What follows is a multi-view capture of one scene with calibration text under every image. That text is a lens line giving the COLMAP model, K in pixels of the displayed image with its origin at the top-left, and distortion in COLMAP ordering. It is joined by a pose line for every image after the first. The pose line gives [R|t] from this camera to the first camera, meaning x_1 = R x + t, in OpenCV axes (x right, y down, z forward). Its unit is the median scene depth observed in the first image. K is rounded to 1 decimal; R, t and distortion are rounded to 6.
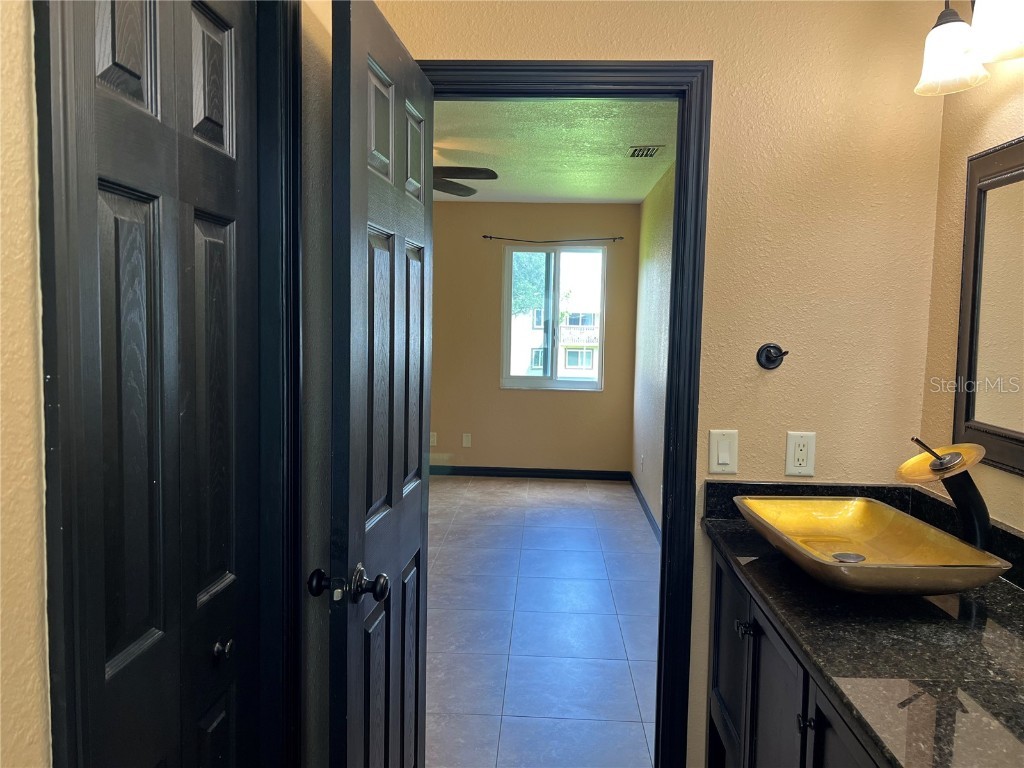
lens RADIAL K [[772.9, 0, 511.2], [0, 772.9, 386.1], [0, 0, 1]] dist [0.071138, -0.077267]
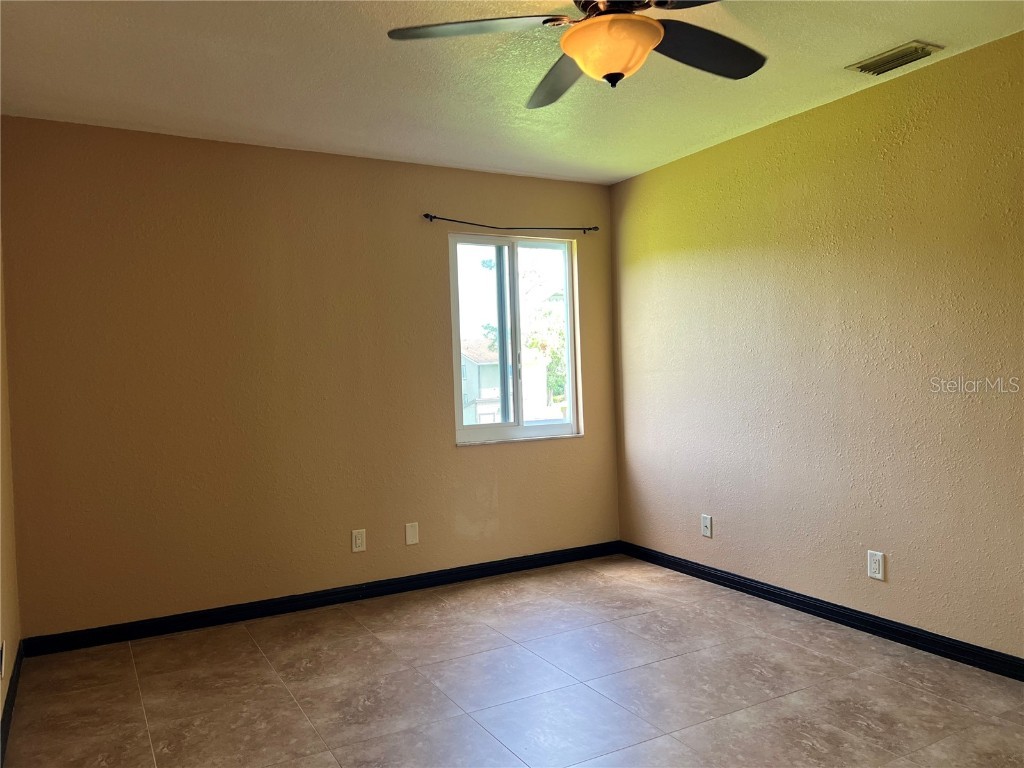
lens RADIAL K [[772.9, 0, 511.2], [0, 772.9, 386.1], [0, 0, 1]] dist [0.071138, -0.077267]
pose [[0.843020, -0.054600, 0.535104, -0.325178], [0.093887, 0.994499, -0.046438, -0.012107], [-0.529625, 0.089388, 0.843509, 0.412911]]
